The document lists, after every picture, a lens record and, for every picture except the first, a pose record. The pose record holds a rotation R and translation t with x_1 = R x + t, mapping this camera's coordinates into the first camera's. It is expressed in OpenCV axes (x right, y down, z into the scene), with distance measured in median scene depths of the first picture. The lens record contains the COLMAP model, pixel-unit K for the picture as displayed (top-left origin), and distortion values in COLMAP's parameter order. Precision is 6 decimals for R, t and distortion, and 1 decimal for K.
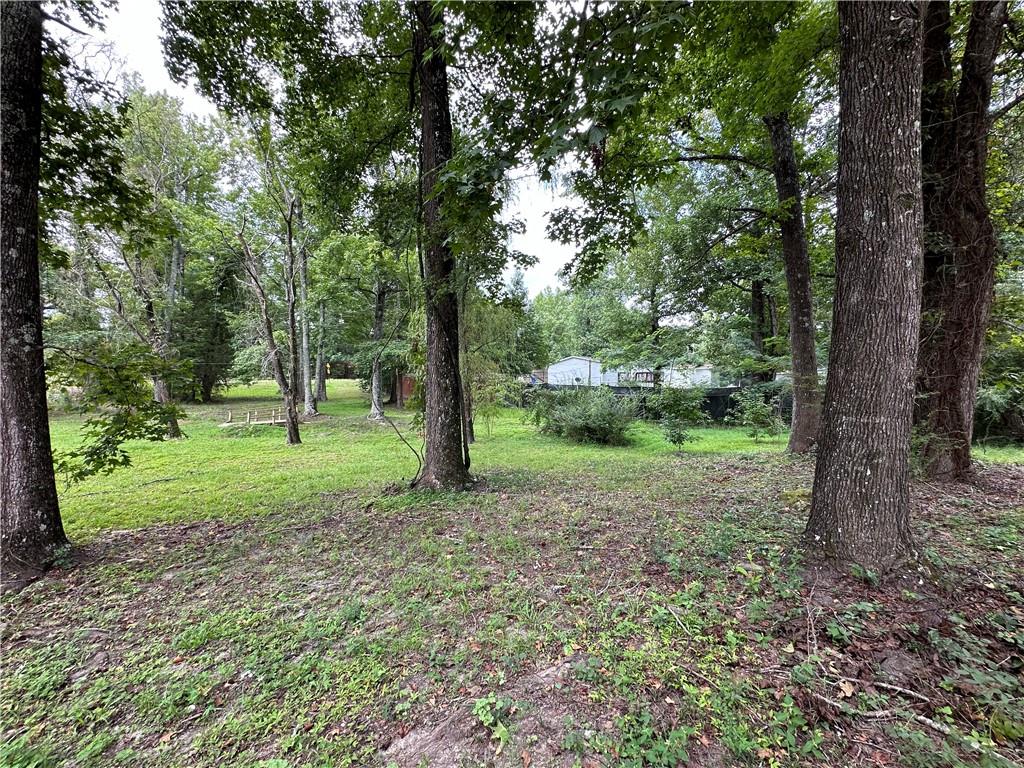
lens RADIAL K [[411.0, 0, 514.6], [0, 411.0, 382.2], [0, 0, 1]] dist [-0.003847, 0.000662]
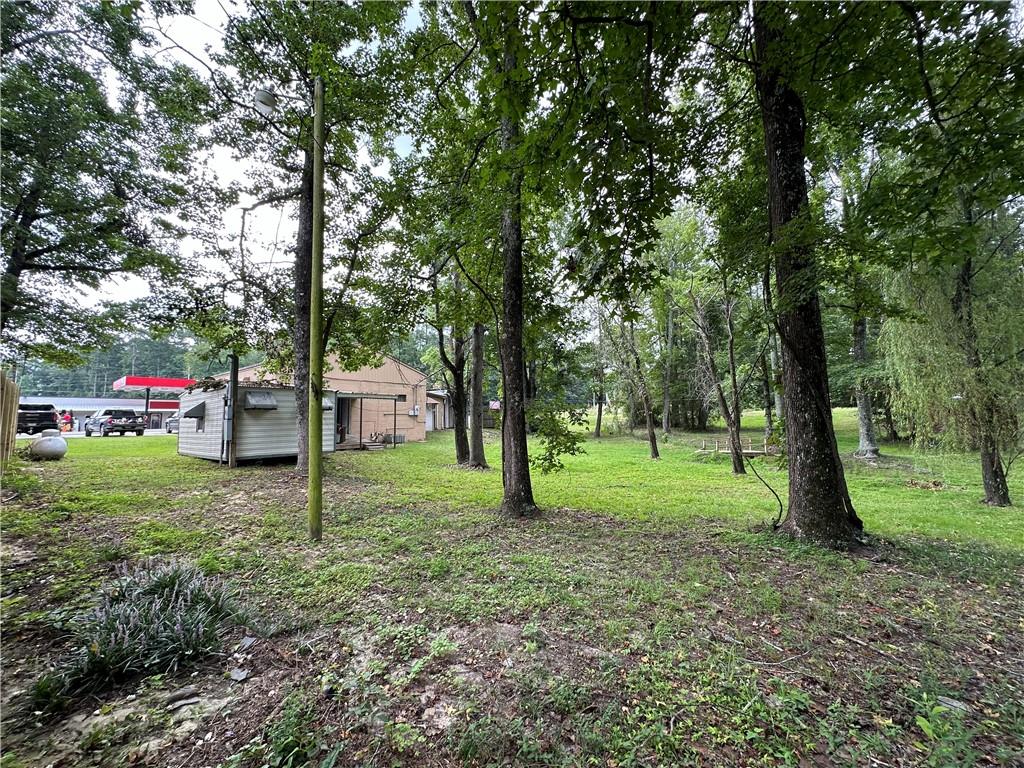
lens RADIAL K [[411.0, 0, 514.6], [0, 411.0, 382.2], [0, 0, 1]] dist [-0.003847, 0.000662]
pose [[0.422812, -0.081290, -0.902564, 0.371599], [0.016129, 0.996486, -0.082193, -0.010957], [0.906074, 0.020194, 0.422638, 0.062728]]
